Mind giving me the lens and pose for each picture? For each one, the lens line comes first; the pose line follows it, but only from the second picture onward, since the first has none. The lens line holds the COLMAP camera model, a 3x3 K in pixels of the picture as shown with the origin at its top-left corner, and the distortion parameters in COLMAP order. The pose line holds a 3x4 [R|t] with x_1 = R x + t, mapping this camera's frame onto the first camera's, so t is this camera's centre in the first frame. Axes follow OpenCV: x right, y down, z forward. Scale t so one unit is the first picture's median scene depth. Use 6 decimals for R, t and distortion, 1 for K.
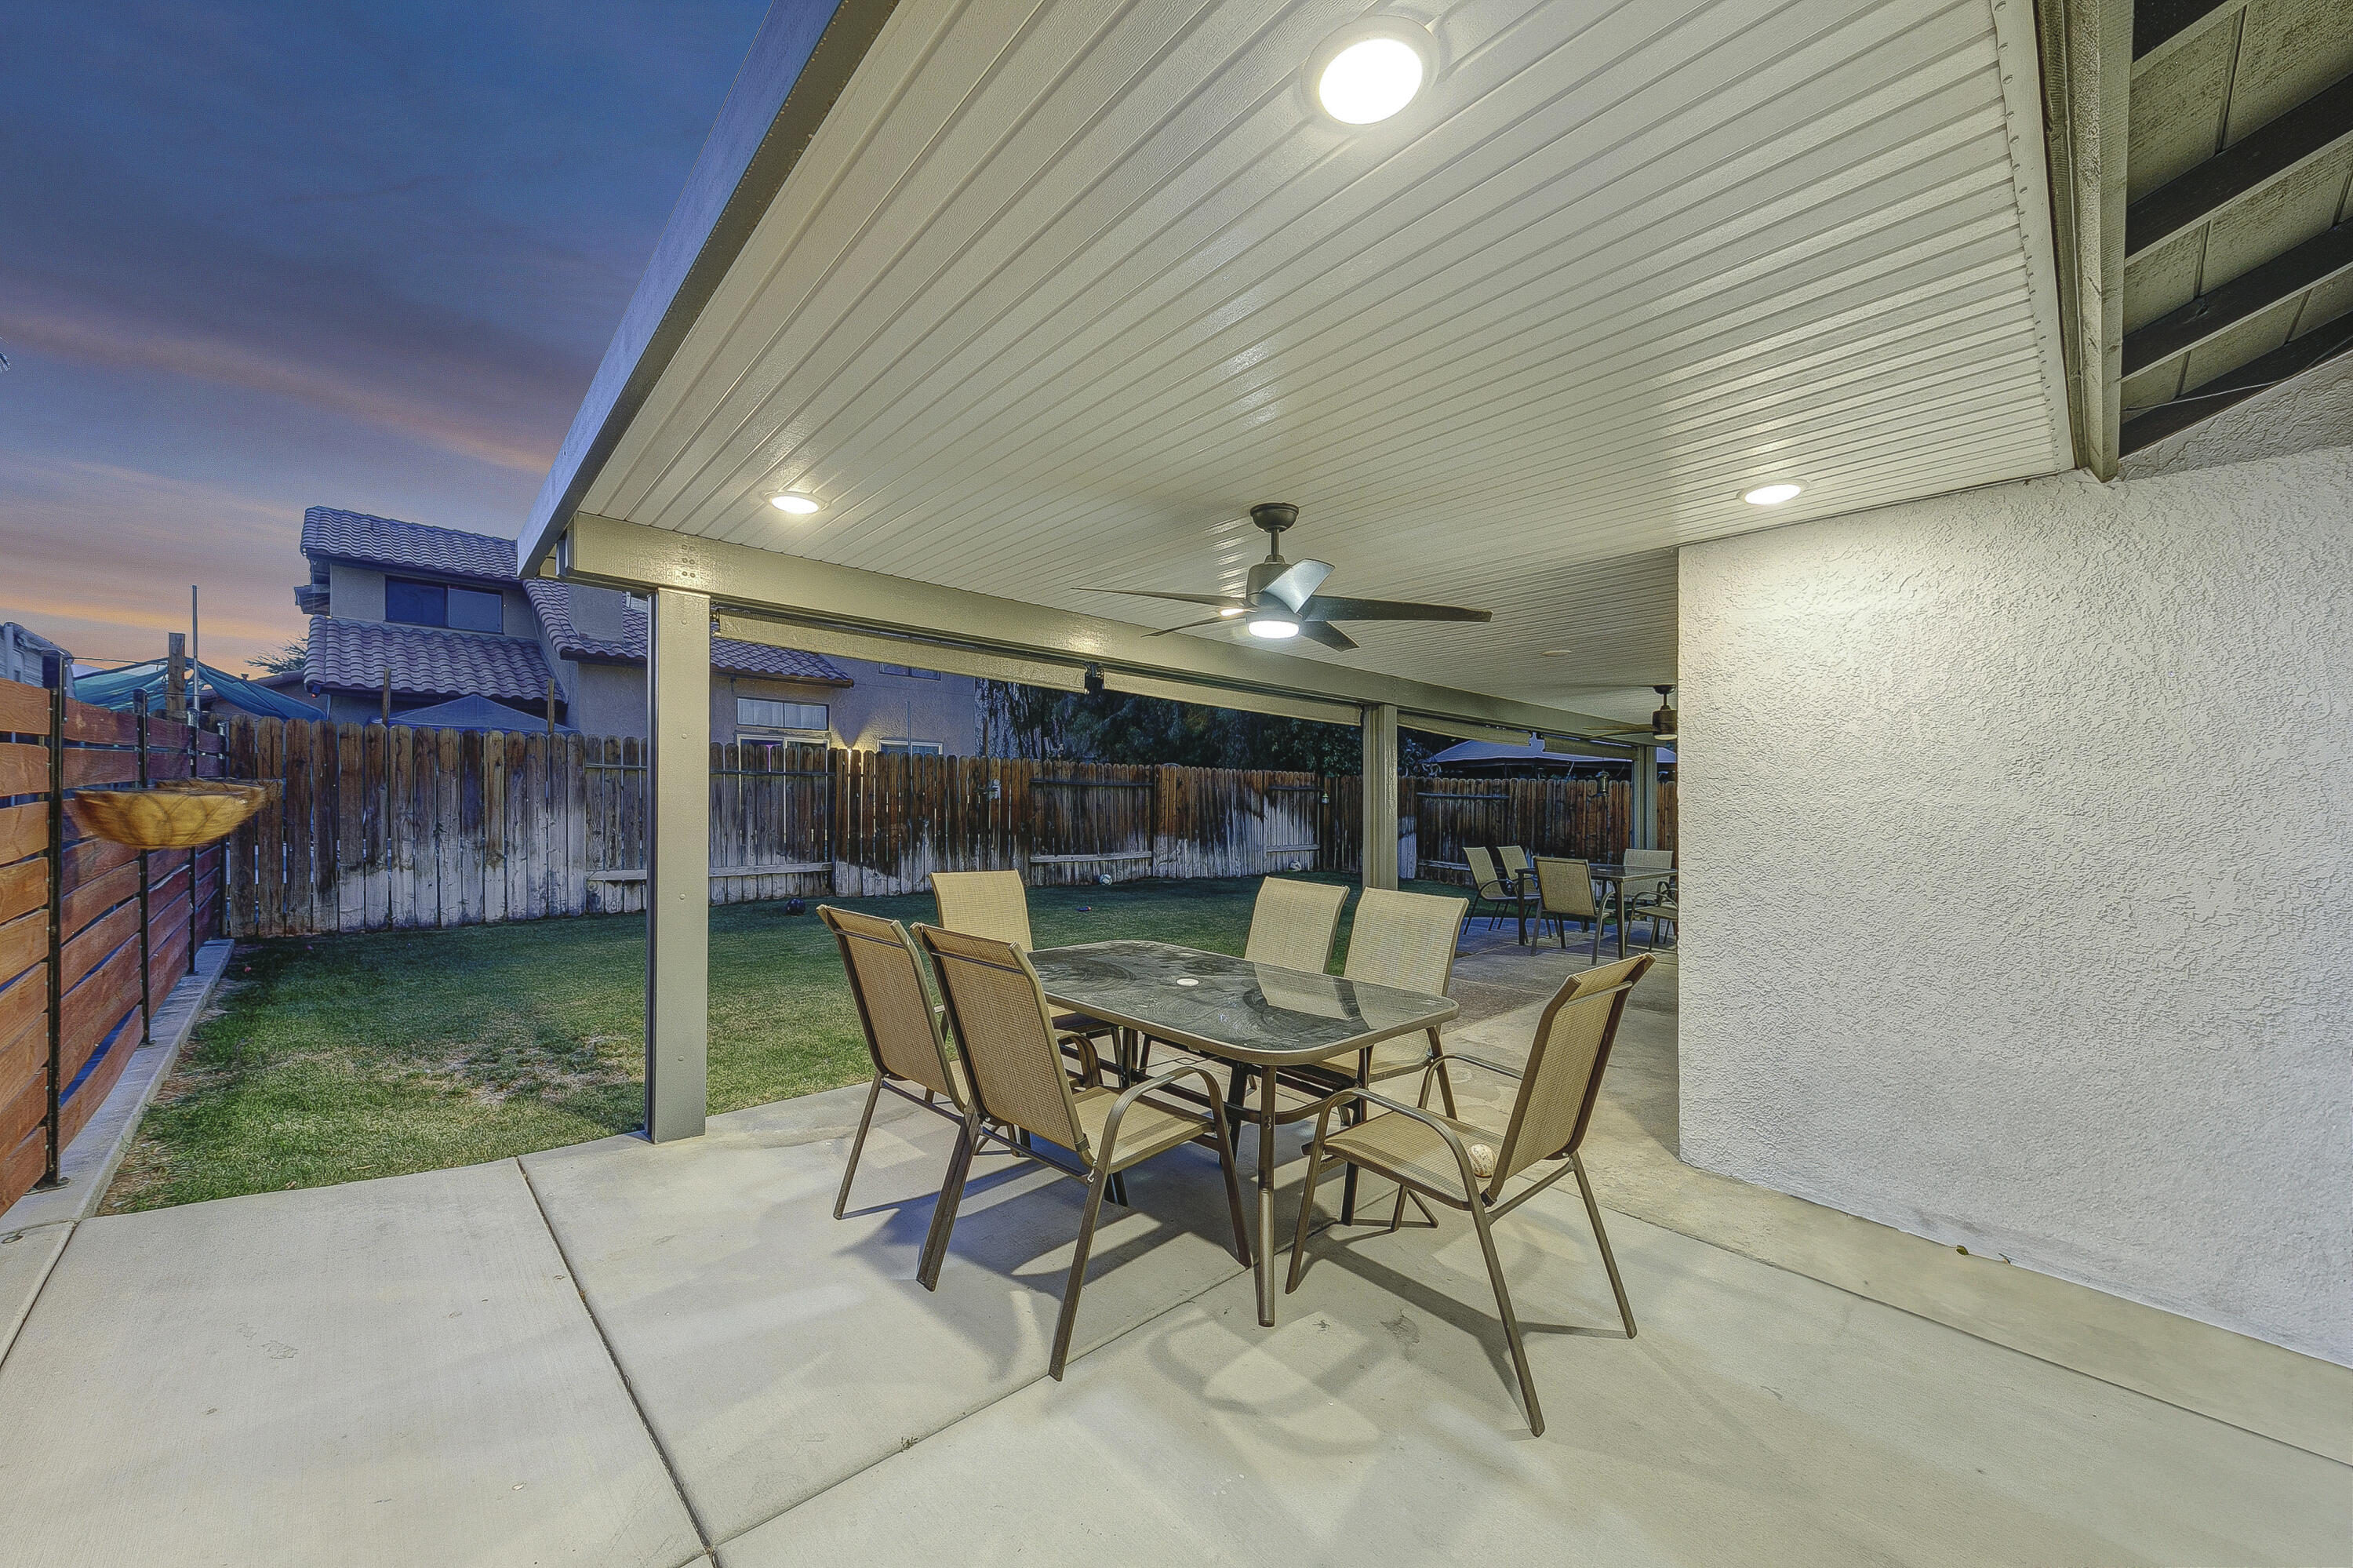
lens RADIAL K [[809.6, 0, 1186.2], [0, 809.6, 805.8], [0, 0, 1]] dist [0.001453, 0.000225]
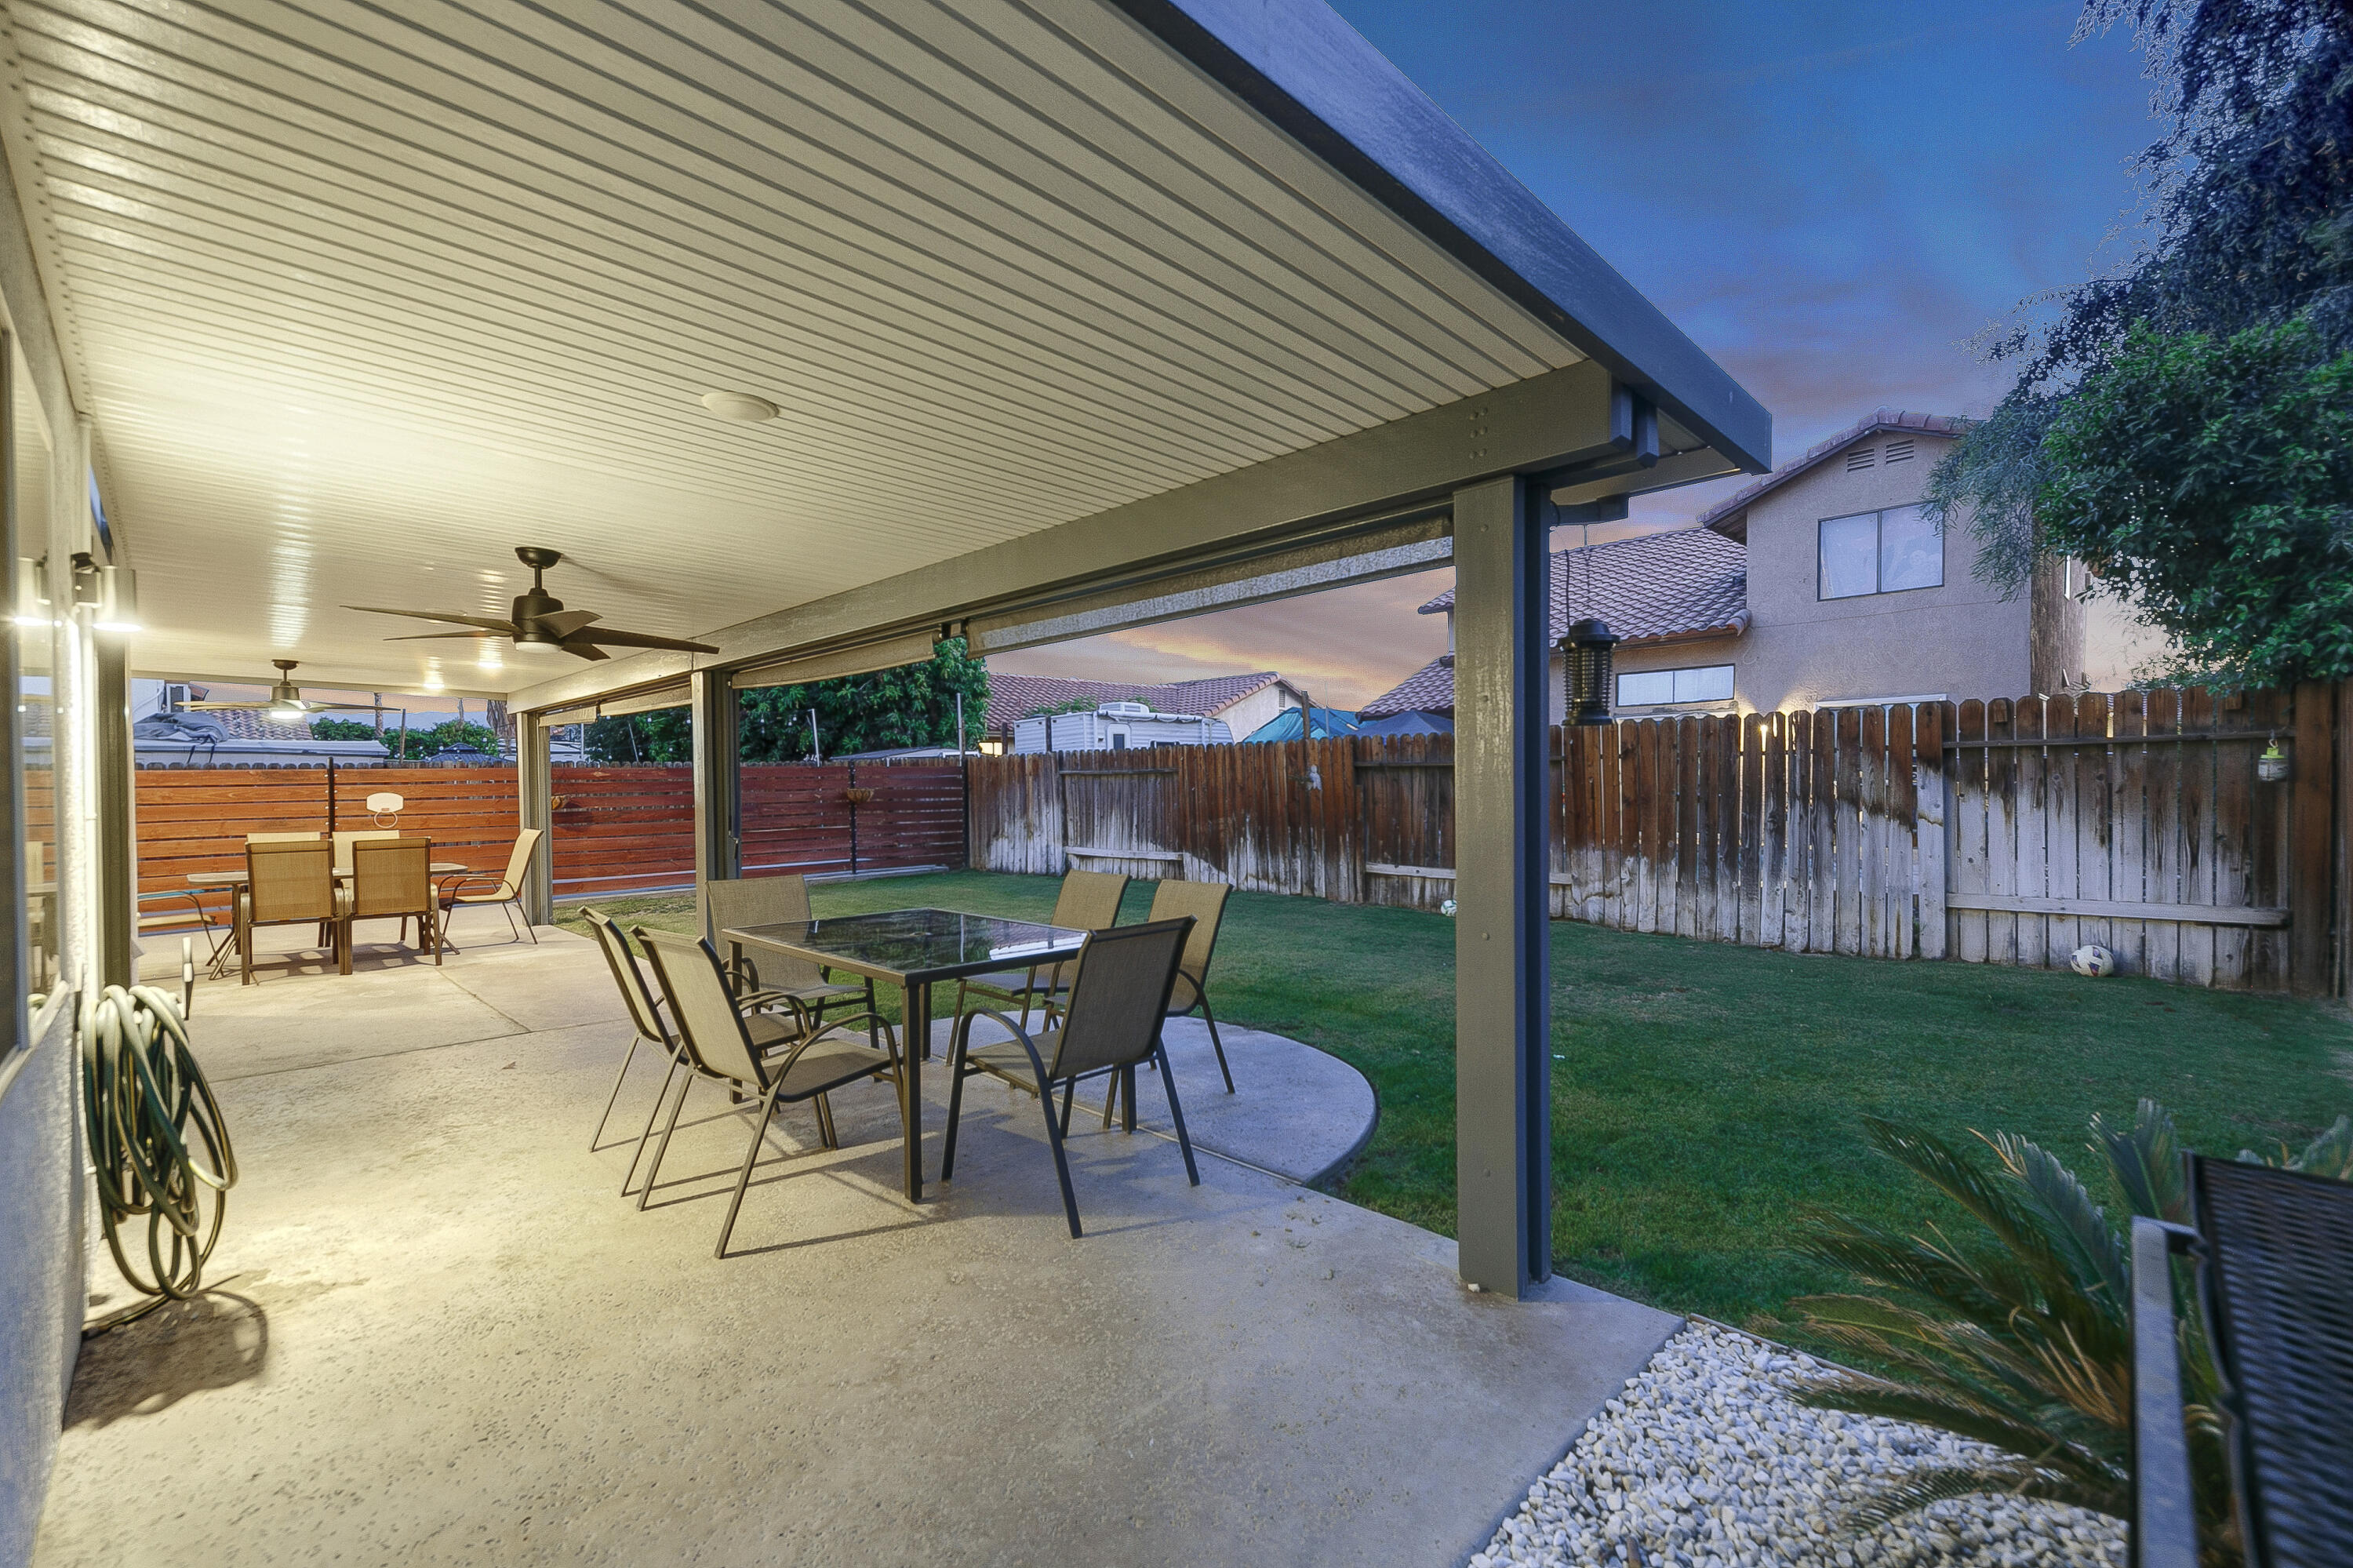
lens RADIAL K [[996.4, 0, 1169.0], [0, 996.4, 782.0], [0, 0, 1]] dist [-0.001542, -0.000341]
pose [[0.043883, -0.027561, -0.998656, 0.672210], [0.002593, 0.999619, -0.027474, 0.010081], [0.999033, -0.001384, 0.043937, 0.710484]]
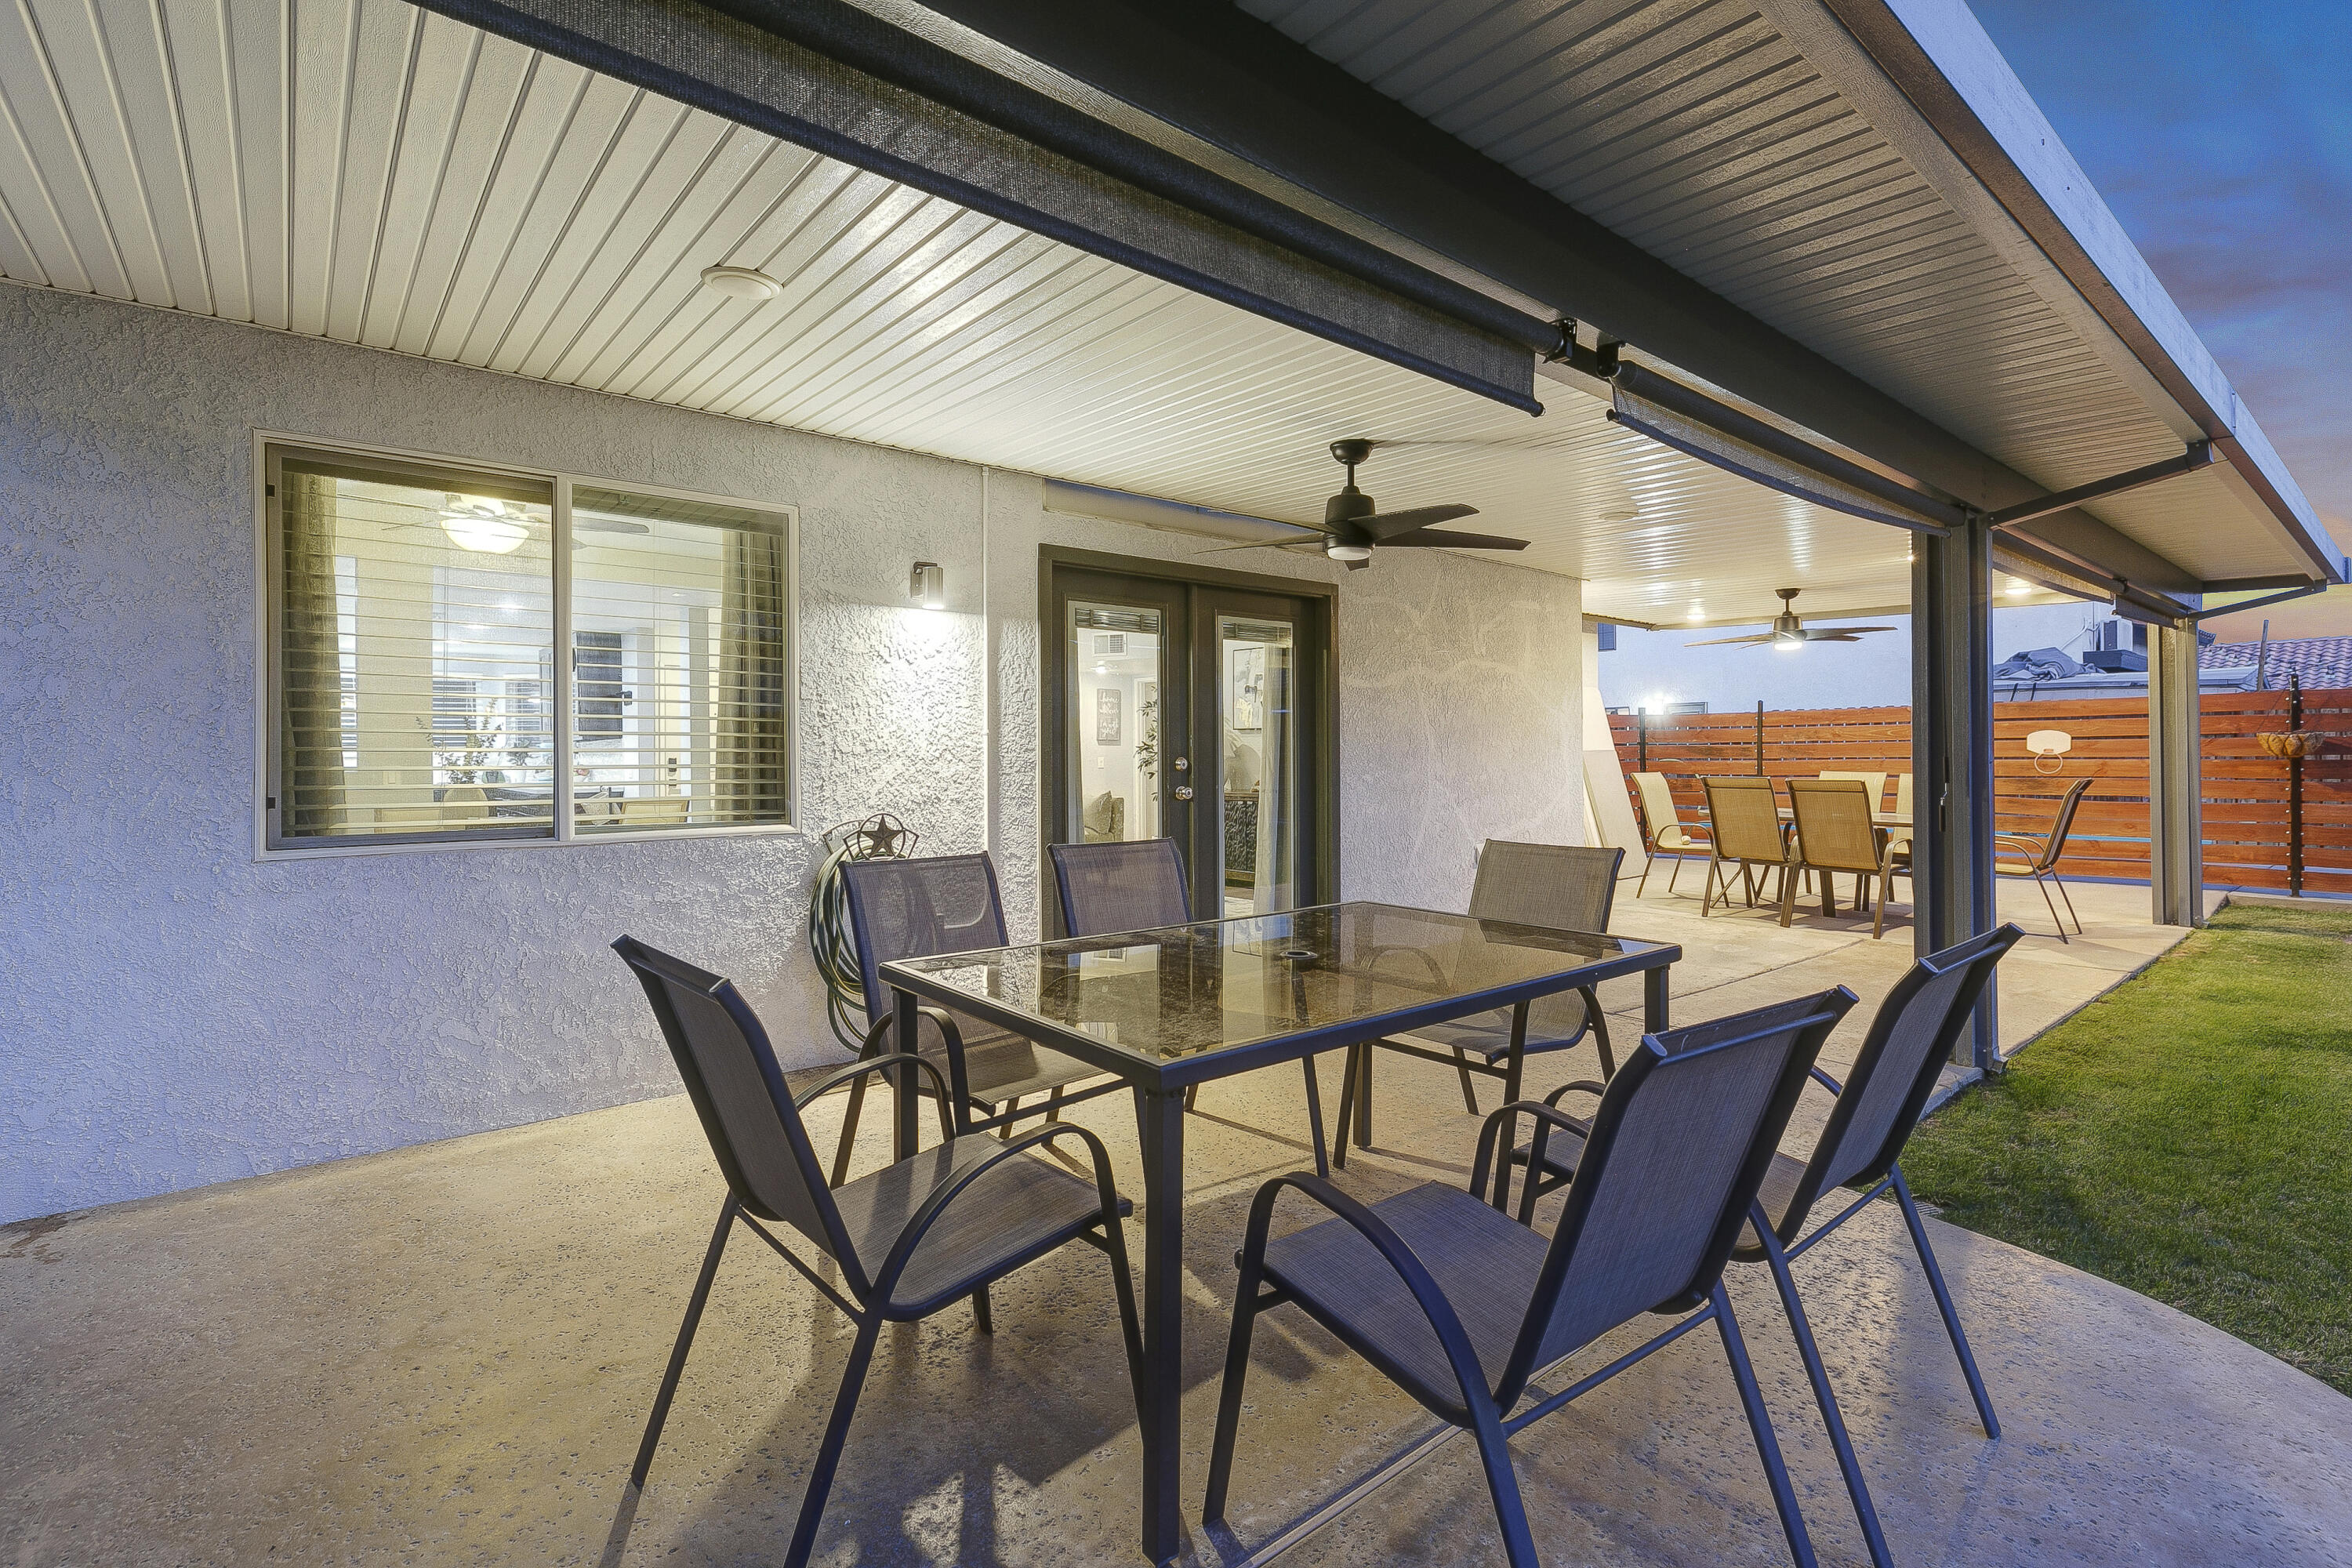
lens RADIAL K [[1076.9, 0, 1181.9], [0, 1076.9, 759.3], [0, 0, 1]] dist [0.013231, -0.004899]
pose [[-0.998908, -0.019816, 0.042301, 0.339972], [-0.019035, 0.999642, 0.018797, 0.011765], [-0.042658, 0.017971, -0.998928, 0.843820]]
